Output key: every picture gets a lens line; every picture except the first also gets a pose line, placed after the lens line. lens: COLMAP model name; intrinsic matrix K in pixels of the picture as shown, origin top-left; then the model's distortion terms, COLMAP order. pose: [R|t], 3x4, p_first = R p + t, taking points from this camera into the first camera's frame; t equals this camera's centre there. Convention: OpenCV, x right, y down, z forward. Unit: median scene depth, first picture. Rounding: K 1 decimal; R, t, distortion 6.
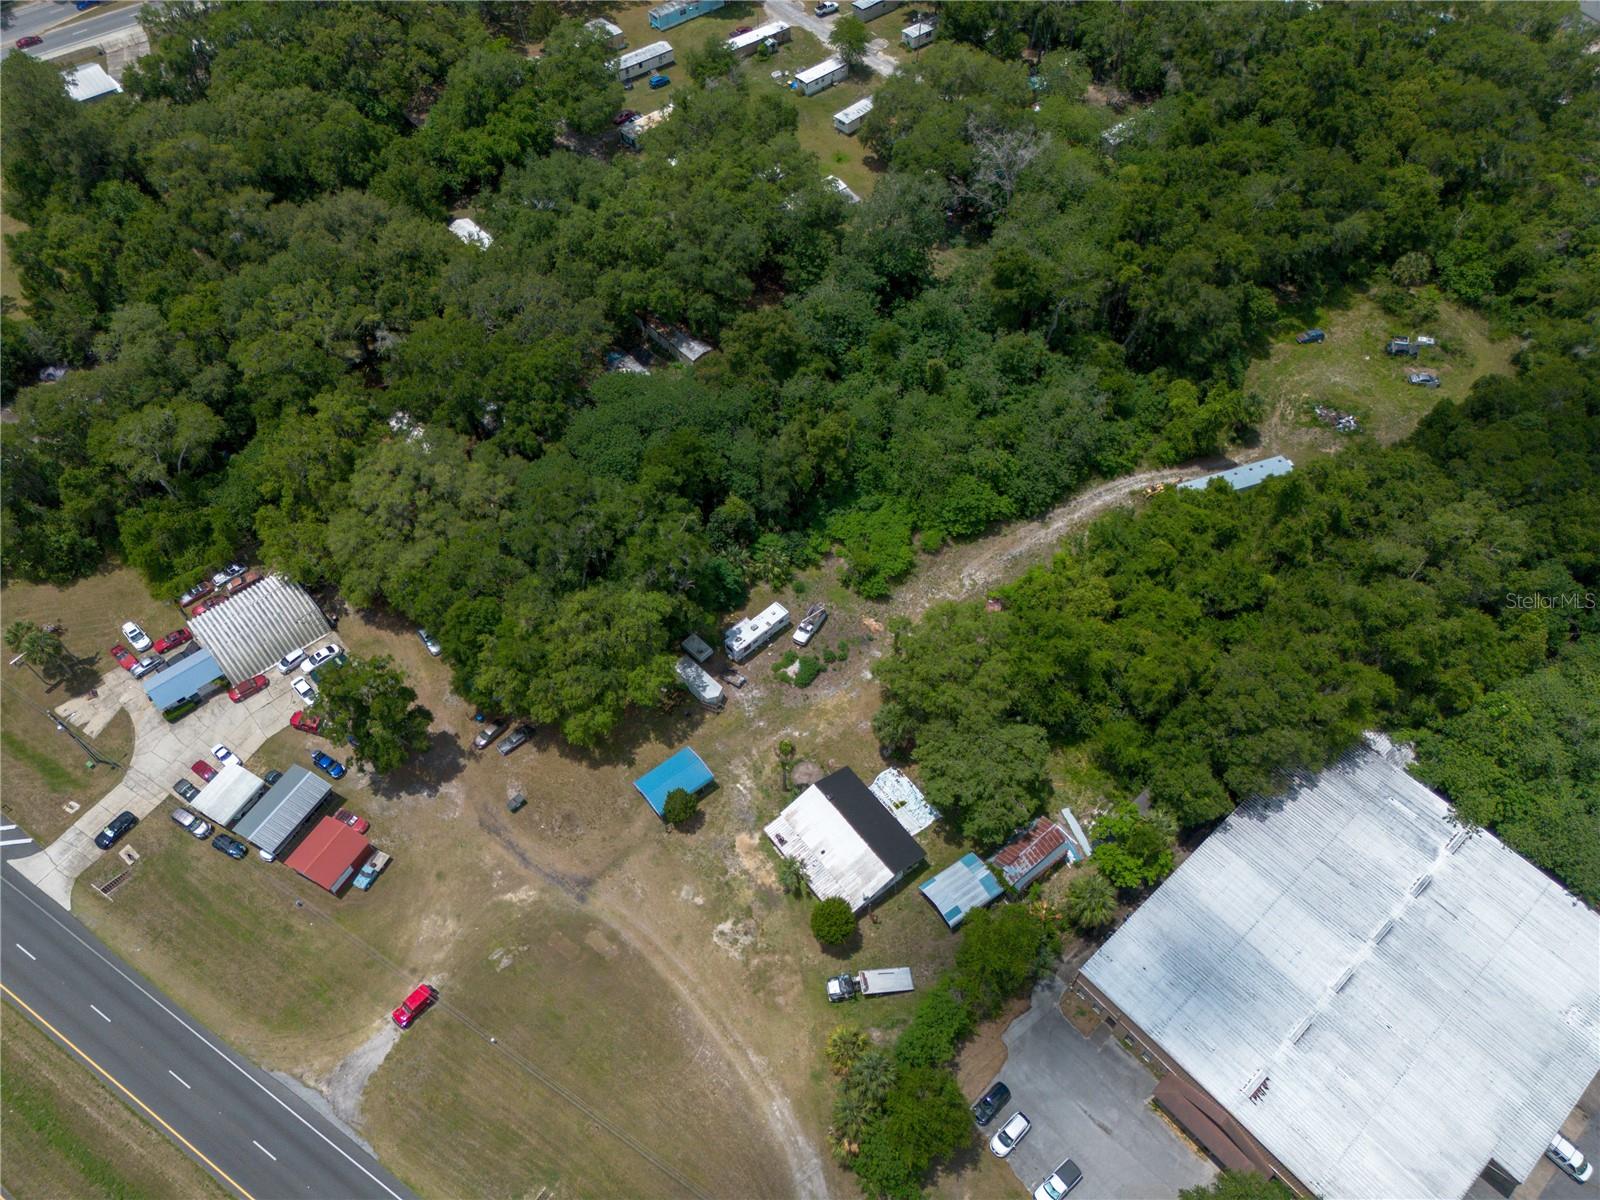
lens RADIAL K [[1130.5, 0, 792.7], [0, 1130.5, 595.6], [0, 0, 1]] dist [0.073300, -0.066098]
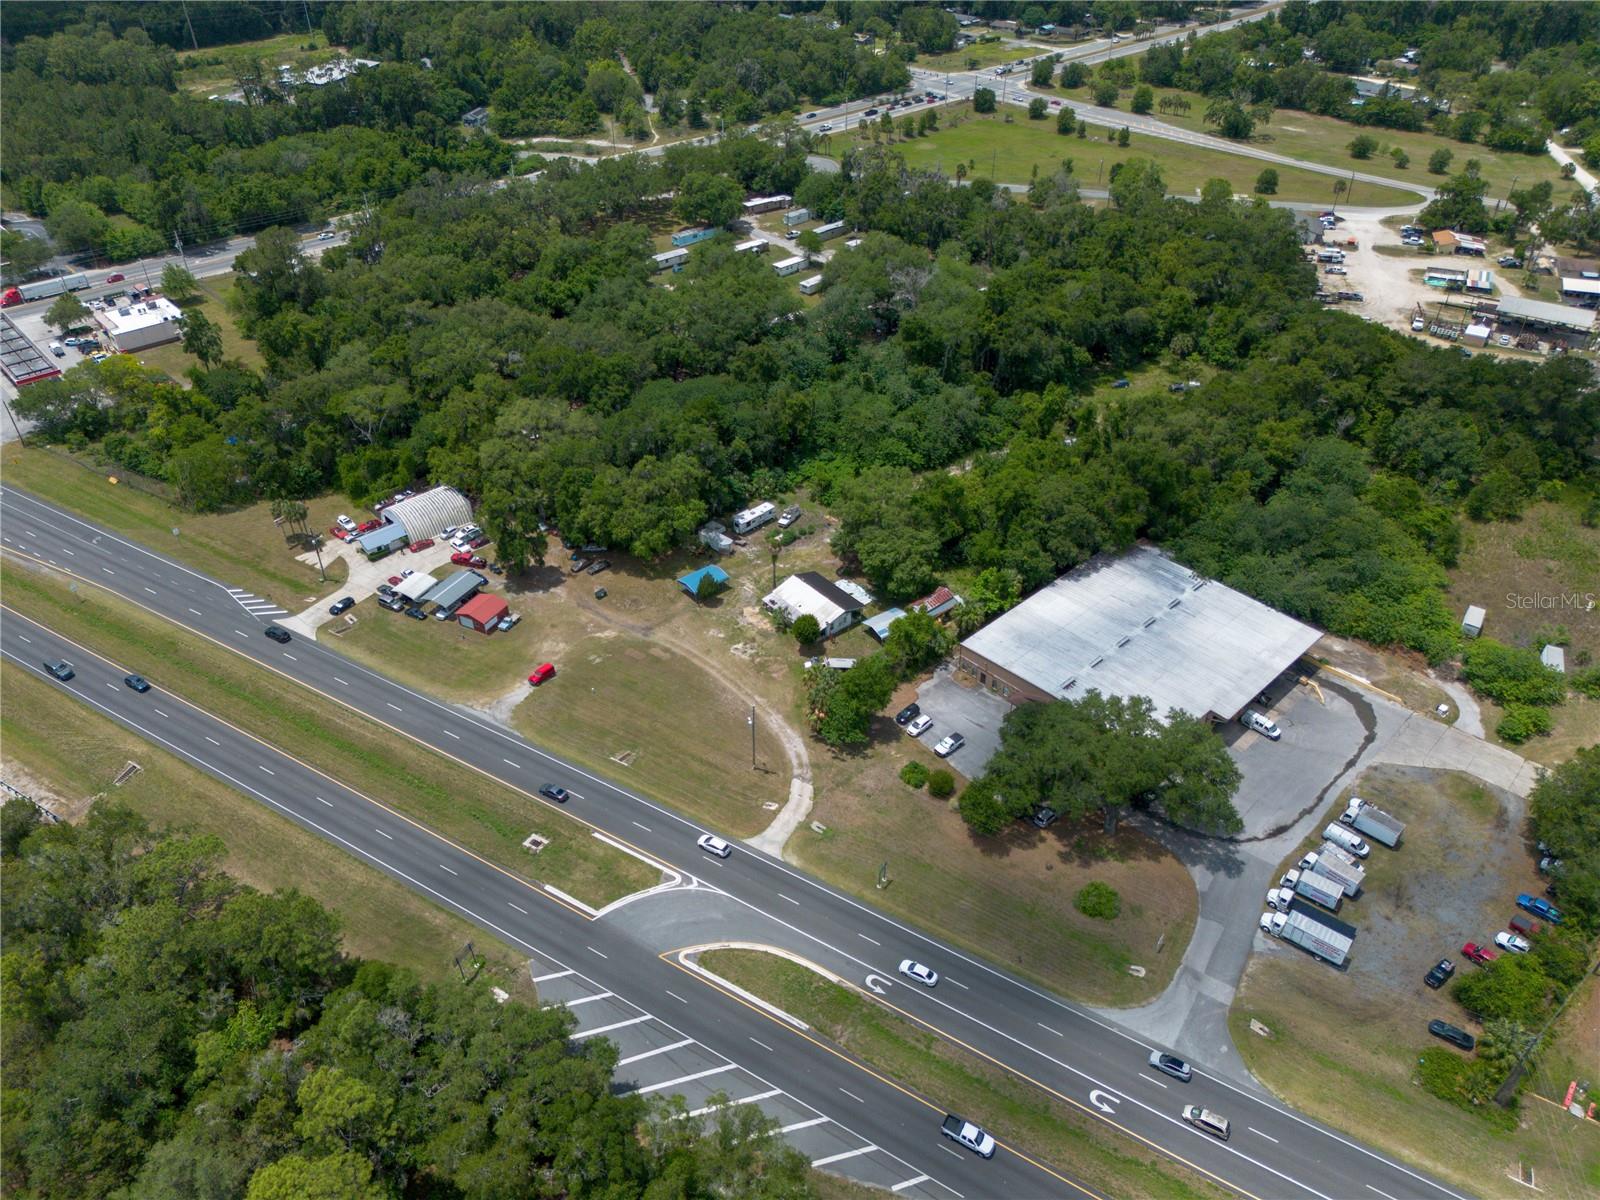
lens RADIAL K [[1130.5, 0, 792.7], [0, 1130.5, 595.6], [0, 0, 1]] dist [0.073300, -0.066098]
pose [[0.999676, -0.015555, 0.020144, -0.013448], [0.020654, 0.958310, -0.284983, 0.606268], [-0.014871, 0.285307, 0.958321, -0.456345]]
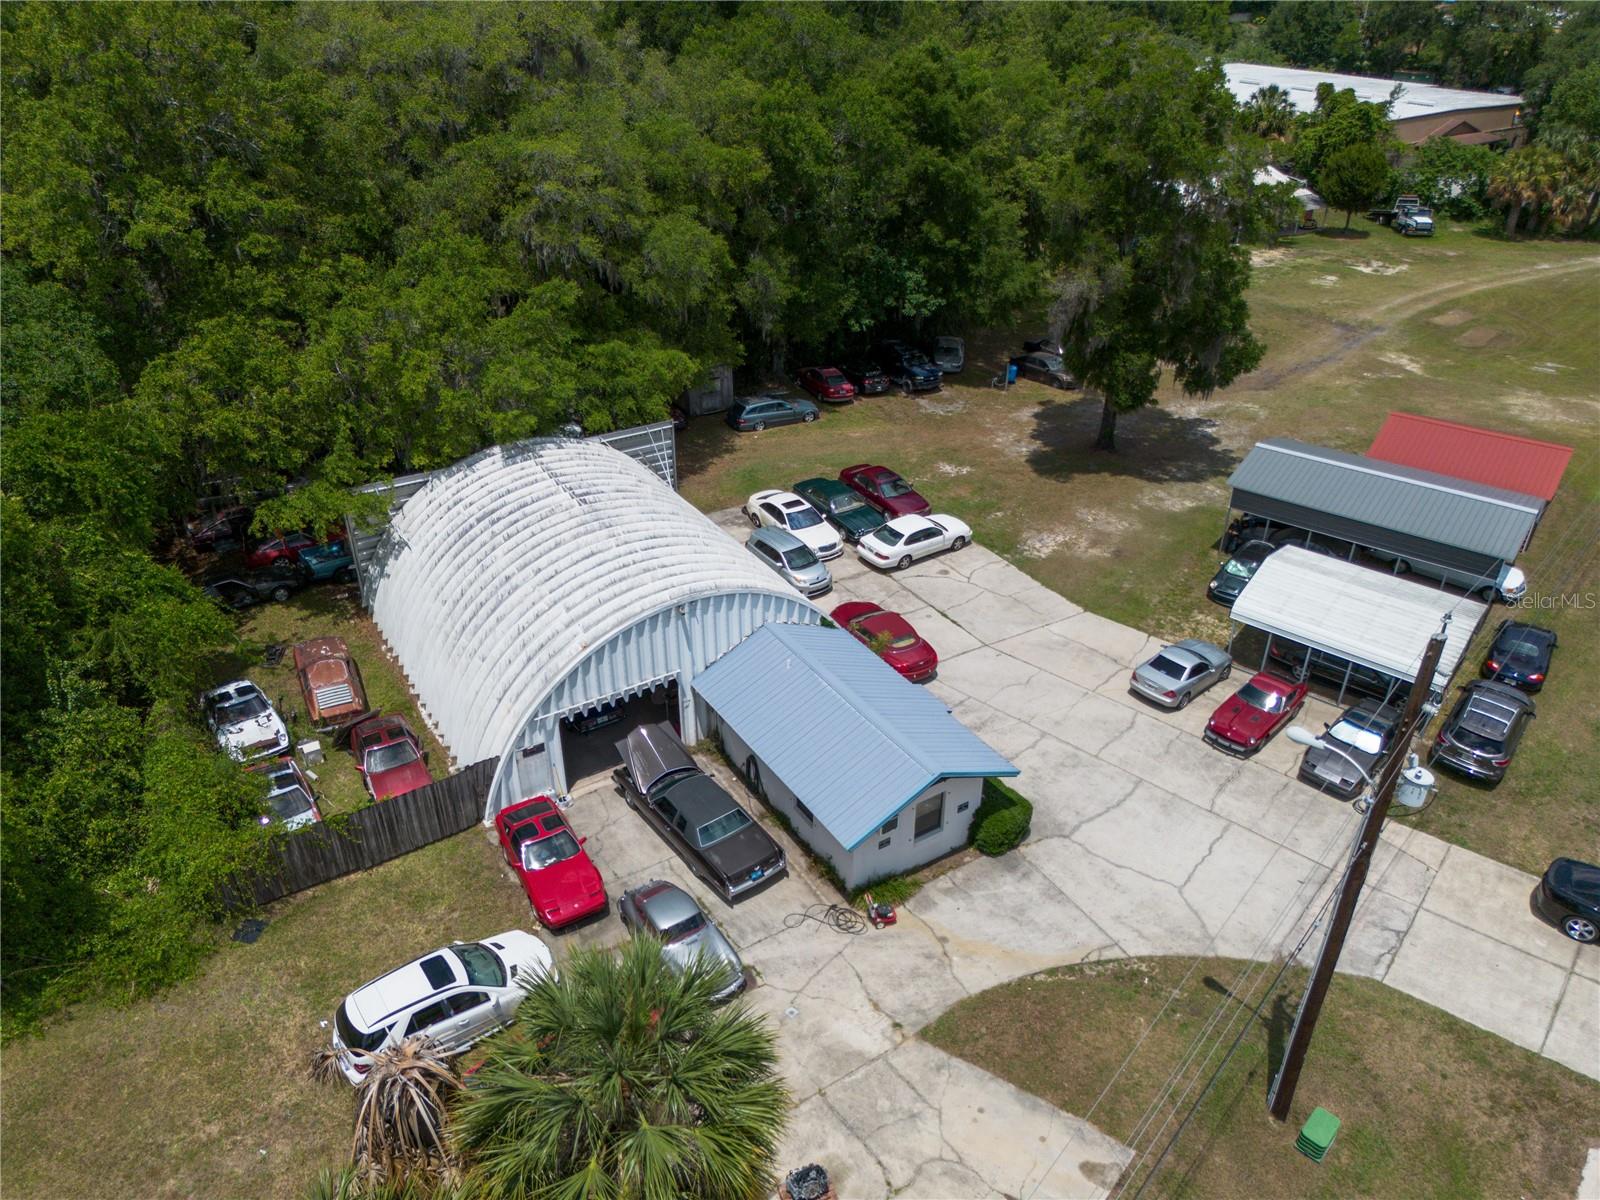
lens RADIAL K [[1130.5, 0, 792.7], [0, 1130.5, 595.6], [0, 0, 1]] dist [0.073300, -0.066098]
pose [[0.164447, -0.480368, 0.861512, -0.722500], [0.788906, 0.588332, 0.177459, 0.011433], [-0.592101, 0.650470, 0.475715, 0.906509]]
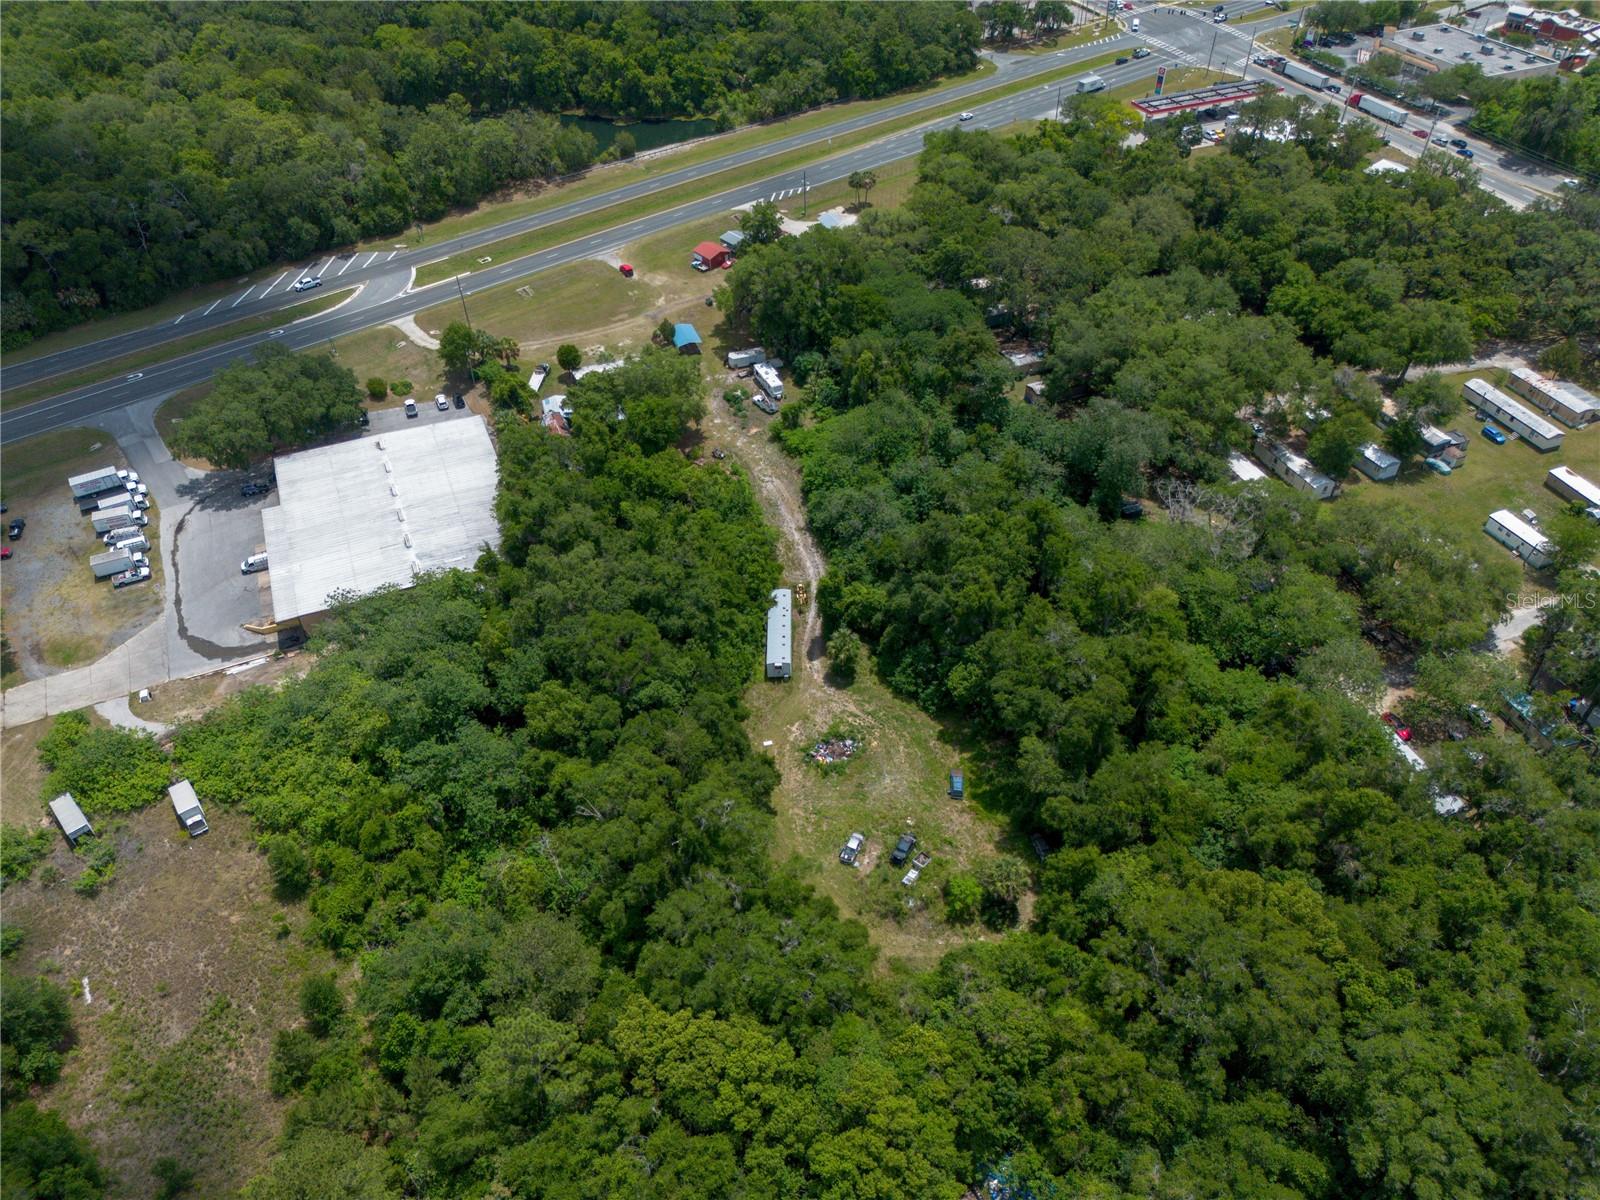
lens RADIAL K [[1130.5, 0, 792.7], [0, 1130.5, 595.6], [0, 0, 1]] dist [0.073300, -0.066098]
pose [[-0.325712, 0.632018, -0.703182, 1.317023], [-0.751515, 0.278232, 0.598174, -0.894212], [0.573705, 0.723284, 0.384347, 0.680359]]
